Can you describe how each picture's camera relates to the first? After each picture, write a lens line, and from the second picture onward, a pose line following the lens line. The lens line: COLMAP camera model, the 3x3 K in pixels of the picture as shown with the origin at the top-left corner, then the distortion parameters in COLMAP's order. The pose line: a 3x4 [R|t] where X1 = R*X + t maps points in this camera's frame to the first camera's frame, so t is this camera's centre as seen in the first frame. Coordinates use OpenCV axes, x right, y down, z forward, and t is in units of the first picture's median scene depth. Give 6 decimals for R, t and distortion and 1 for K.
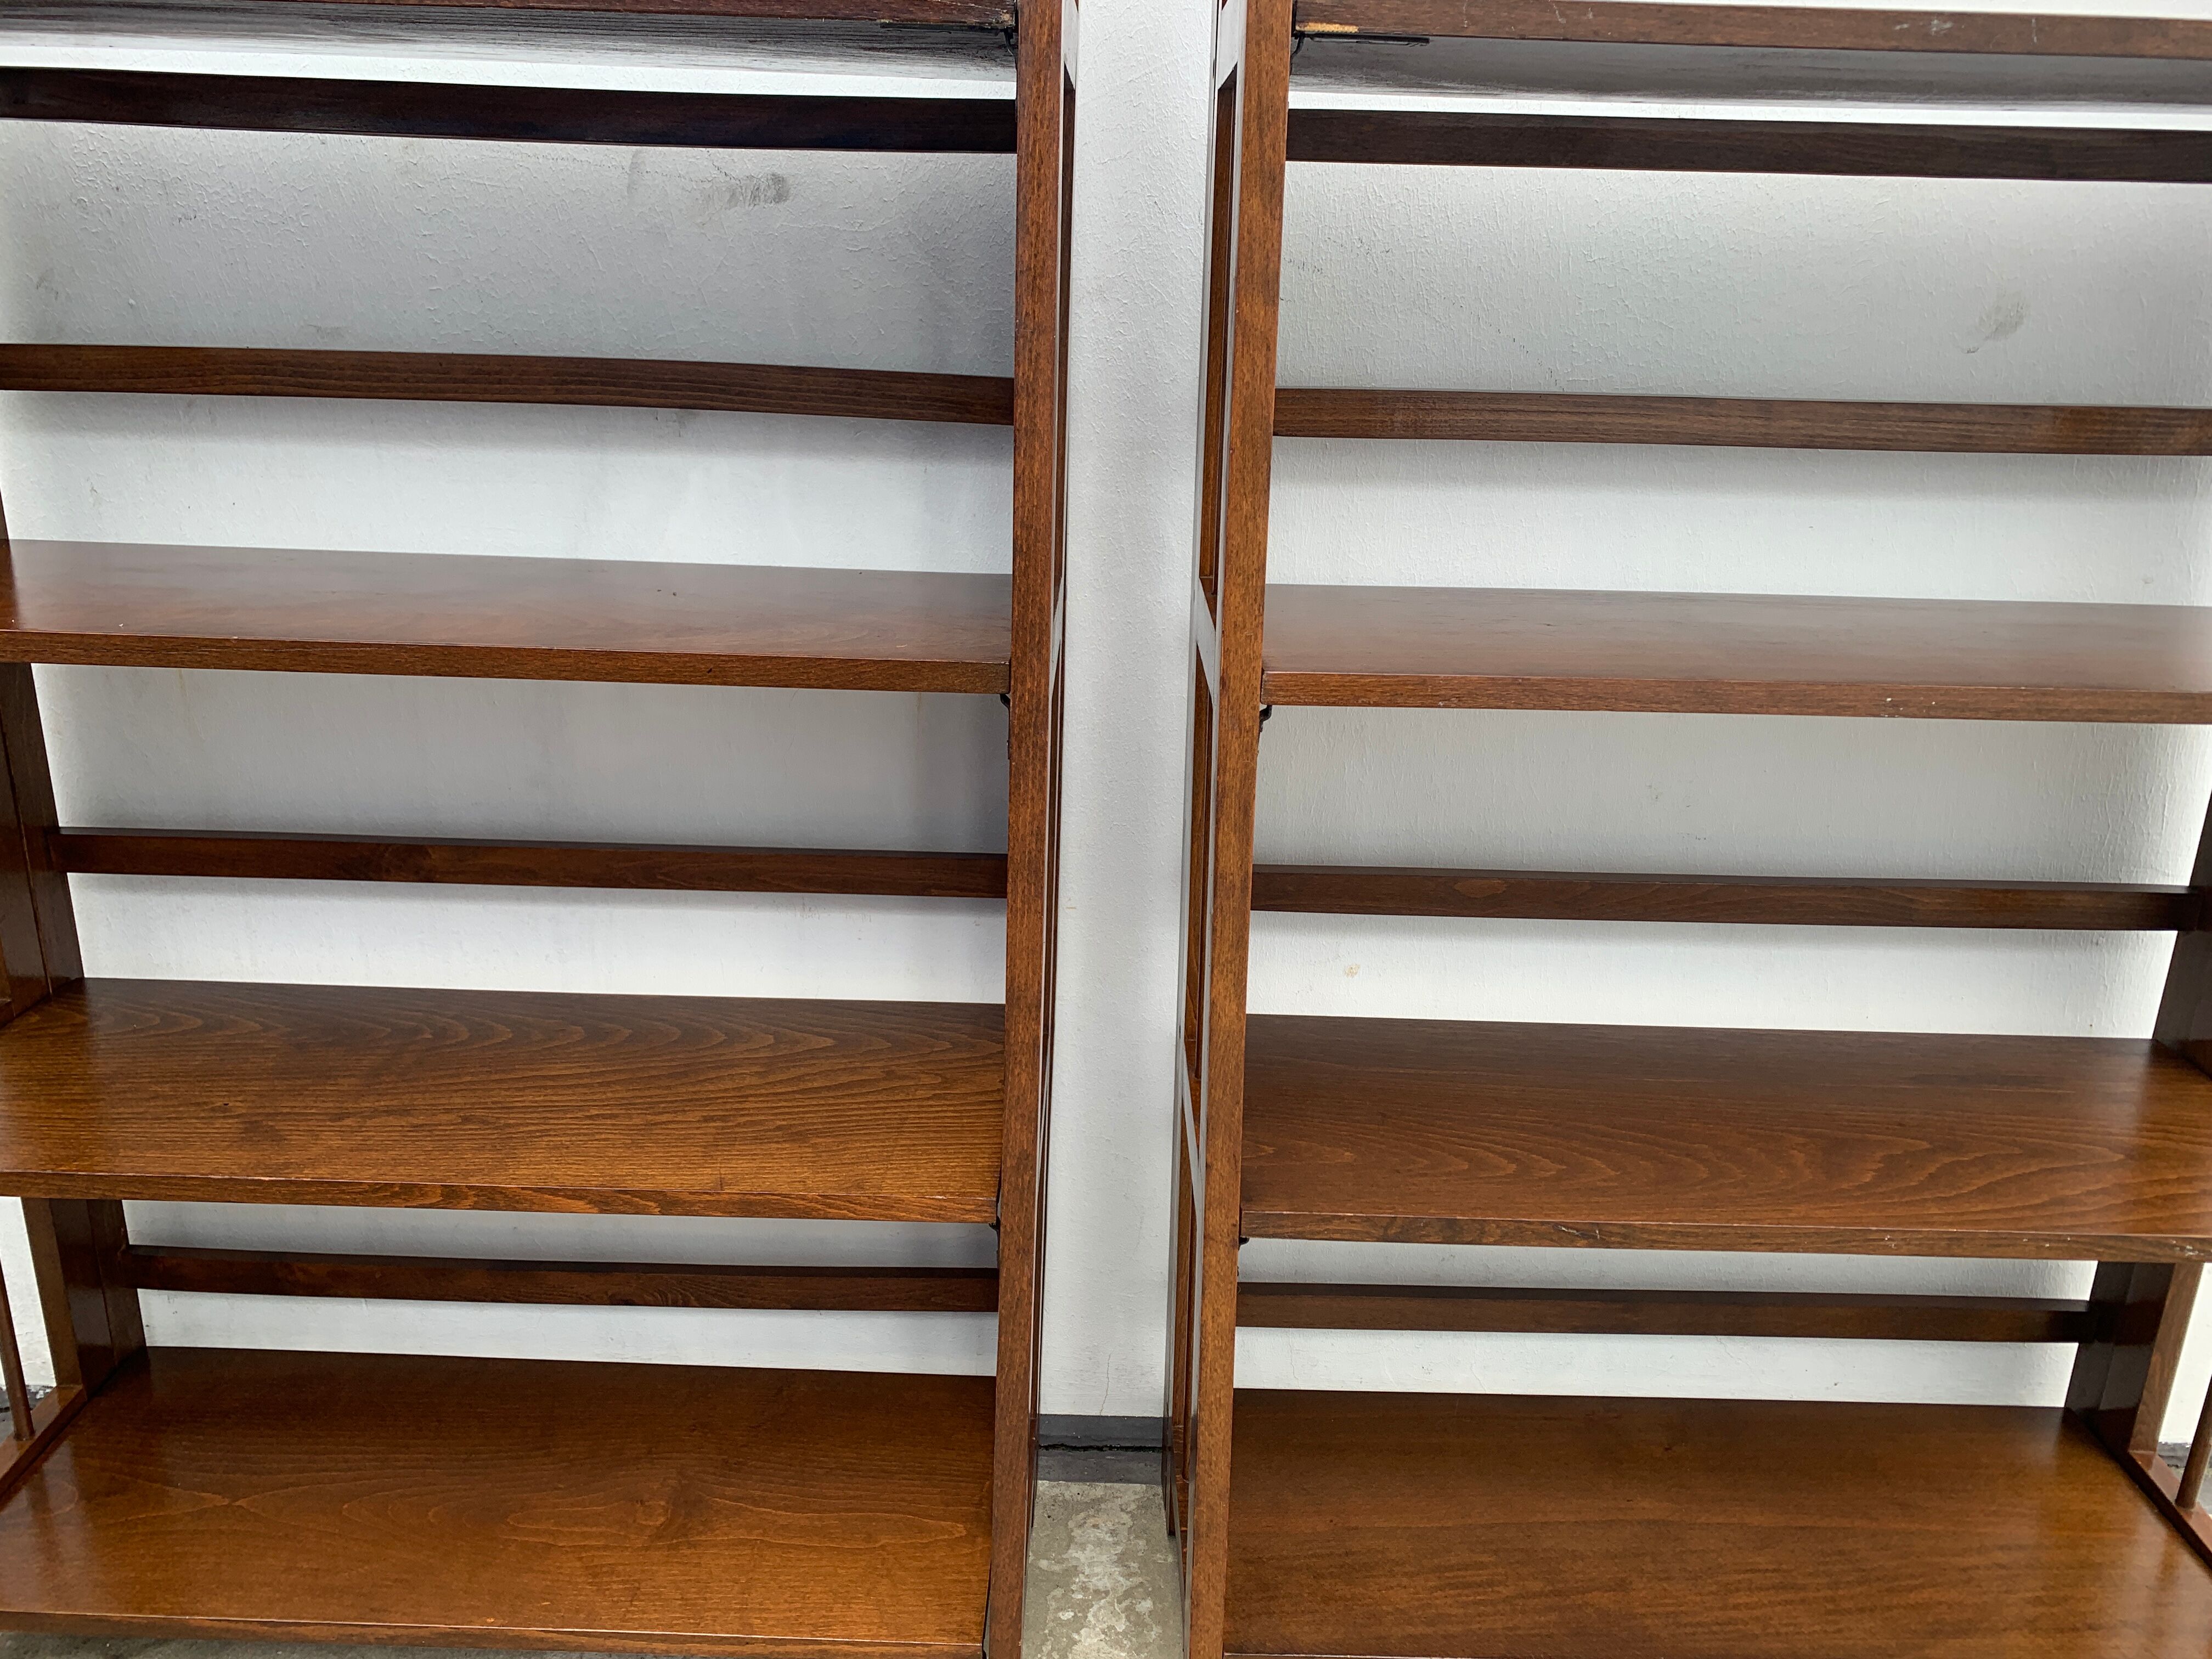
lens RADIAL K [[1680.6, 0, 1106.0], [0, 1680.6, 829.5], [0, 0, 1]] dist [-0.000055, -0.005271]
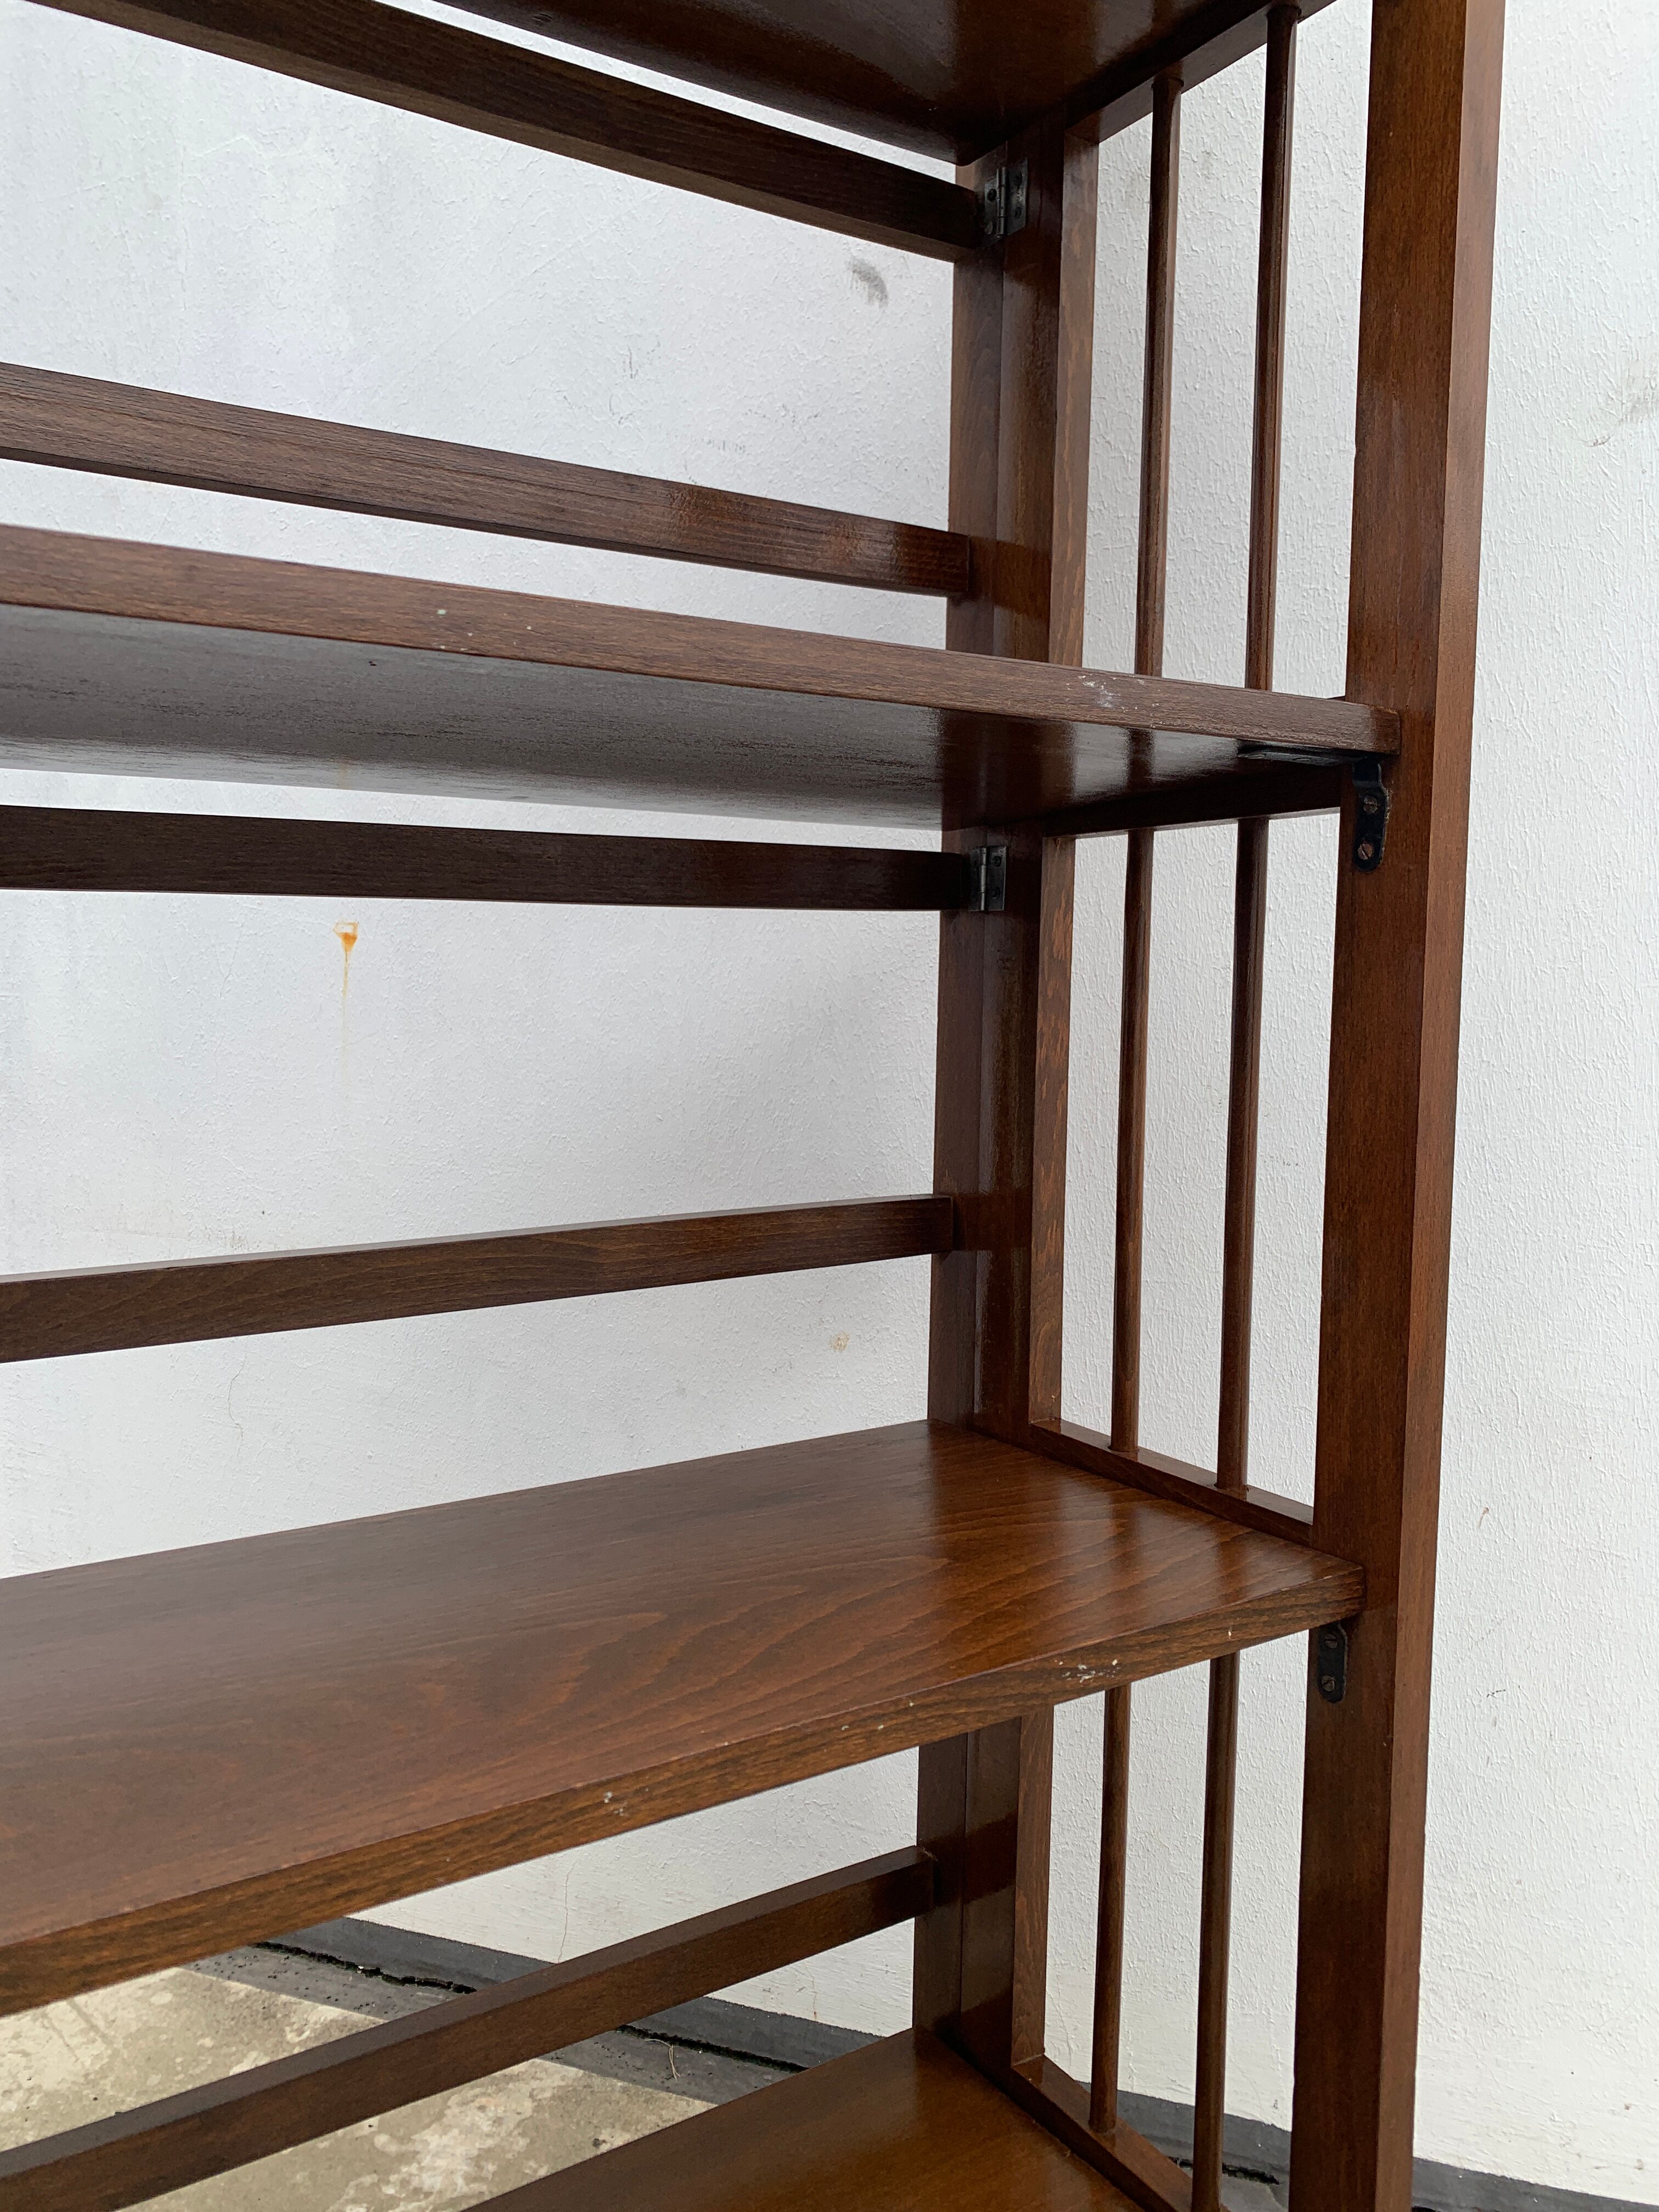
lens RADIAL K [[1730.2, 0, 834.1], [0, 1730.2, 973.7], [0, 0, 1]] dist [0.031727, -0.043558]
pose [[0.834432, -0.023599, 0.550605, 0.224435], [0.181050, 0.955369, -0.233431, 0.130471], [-0.520523, 0.294470, 0.801464, 0.445239]]
